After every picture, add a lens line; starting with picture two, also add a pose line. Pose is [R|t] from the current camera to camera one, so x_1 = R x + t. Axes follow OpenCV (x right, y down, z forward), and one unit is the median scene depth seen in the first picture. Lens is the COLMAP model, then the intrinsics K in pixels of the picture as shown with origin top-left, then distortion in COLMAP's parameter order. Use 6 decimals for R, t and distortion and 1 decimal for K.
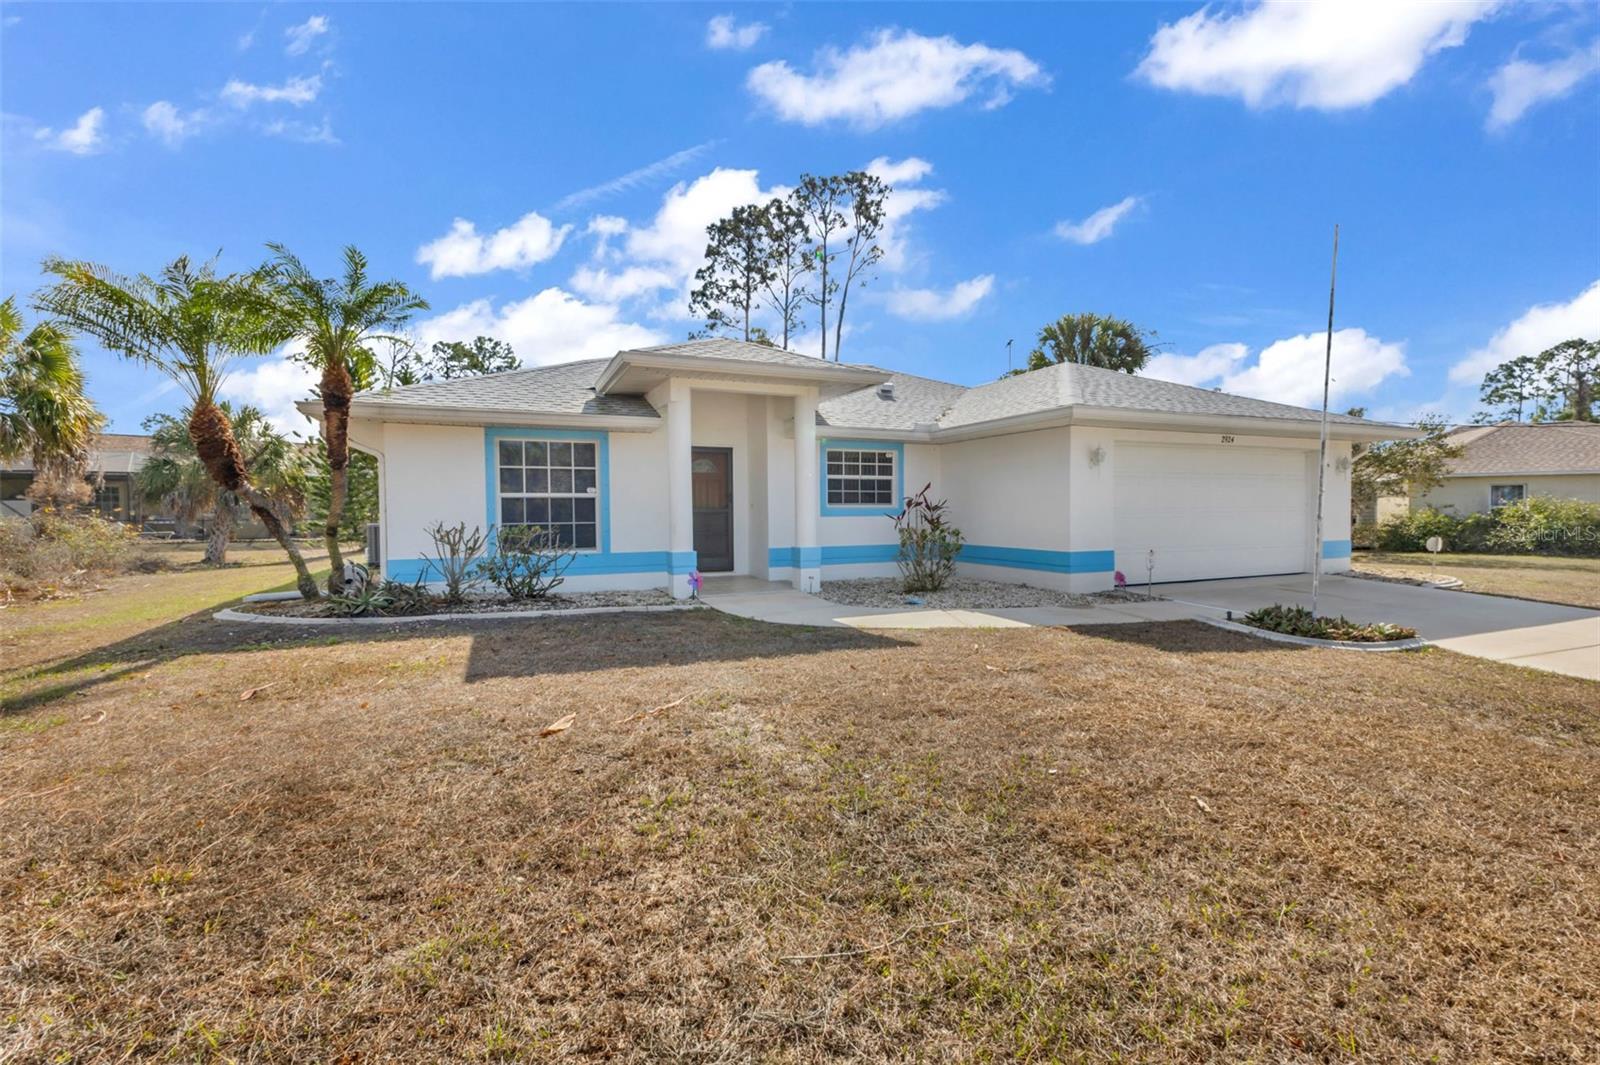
lens RADIAL K [[717.4, 0, 769.9], [0, 717.4, 507.3], [0, 0, 1]] dist [0.038595, -0.000095]
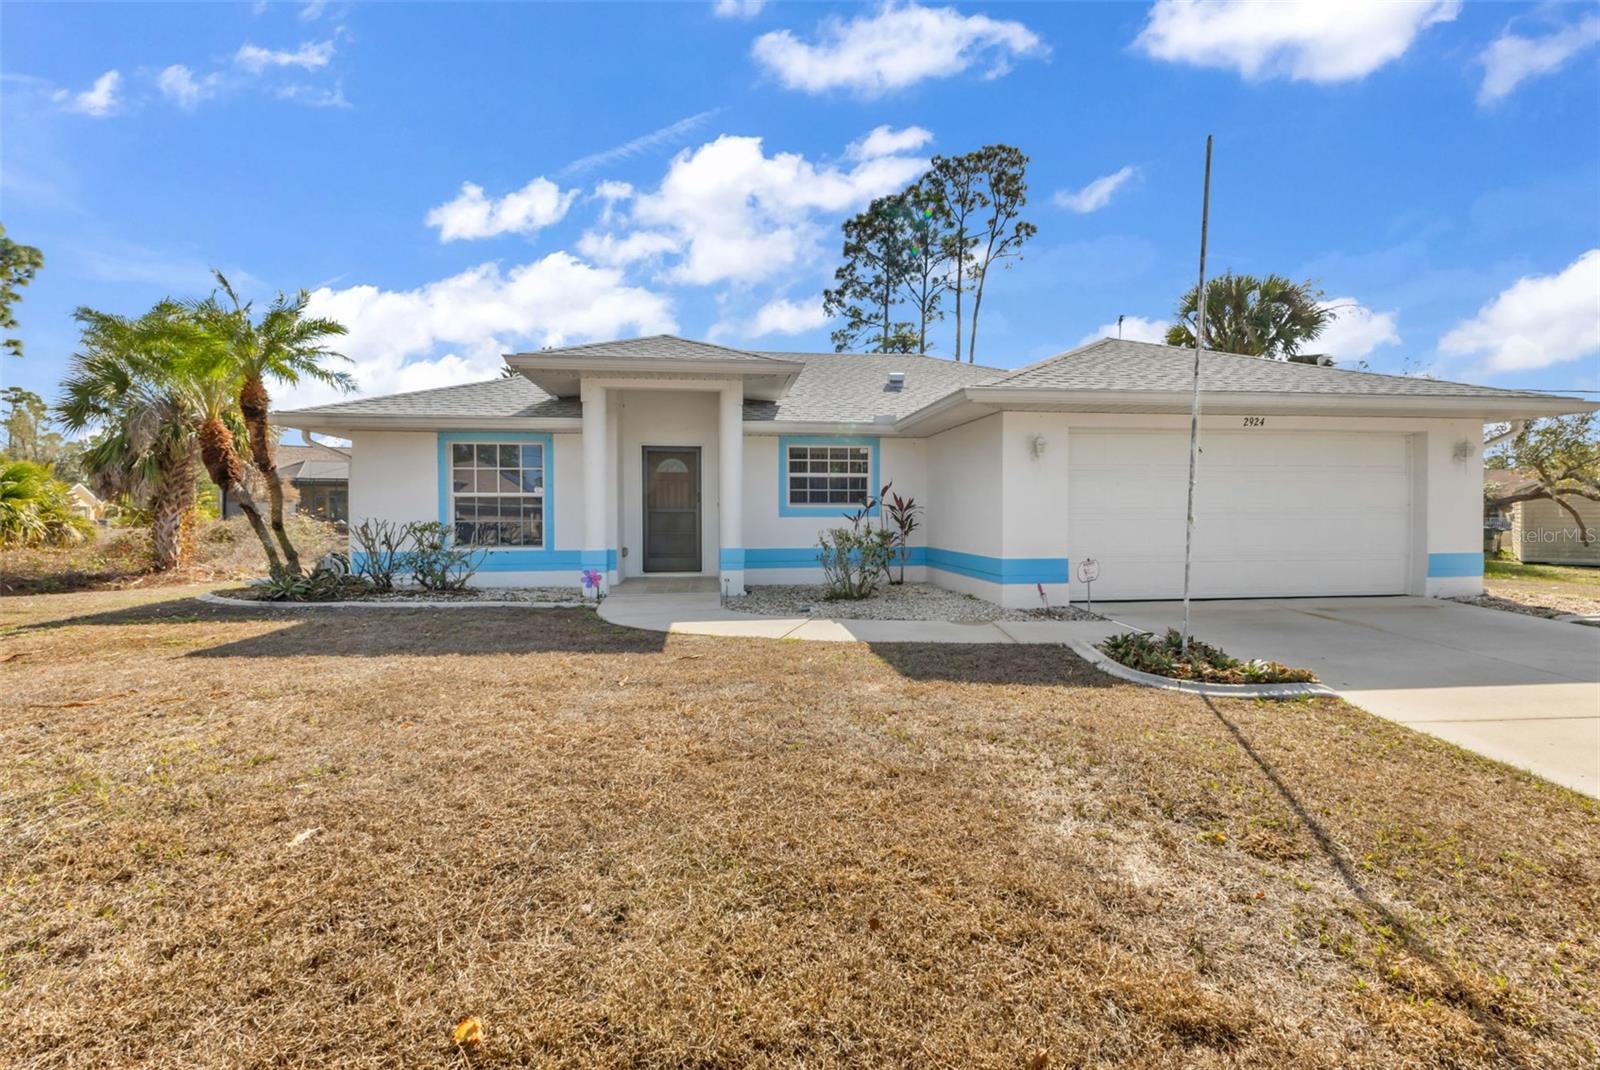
lens RADIAL K [[717.4, 0, 769.9], [0, 717.4, 509.8], [0, 0, 1]] dist [0.038595, -0.000095]
pose [[0.956558, 0.003123, -0.291524, 0.327463], [-0.002985, 0.999995, 0.000919, 0.002790], [0.291526, -0.000008, 0.956563, 0.082683]]
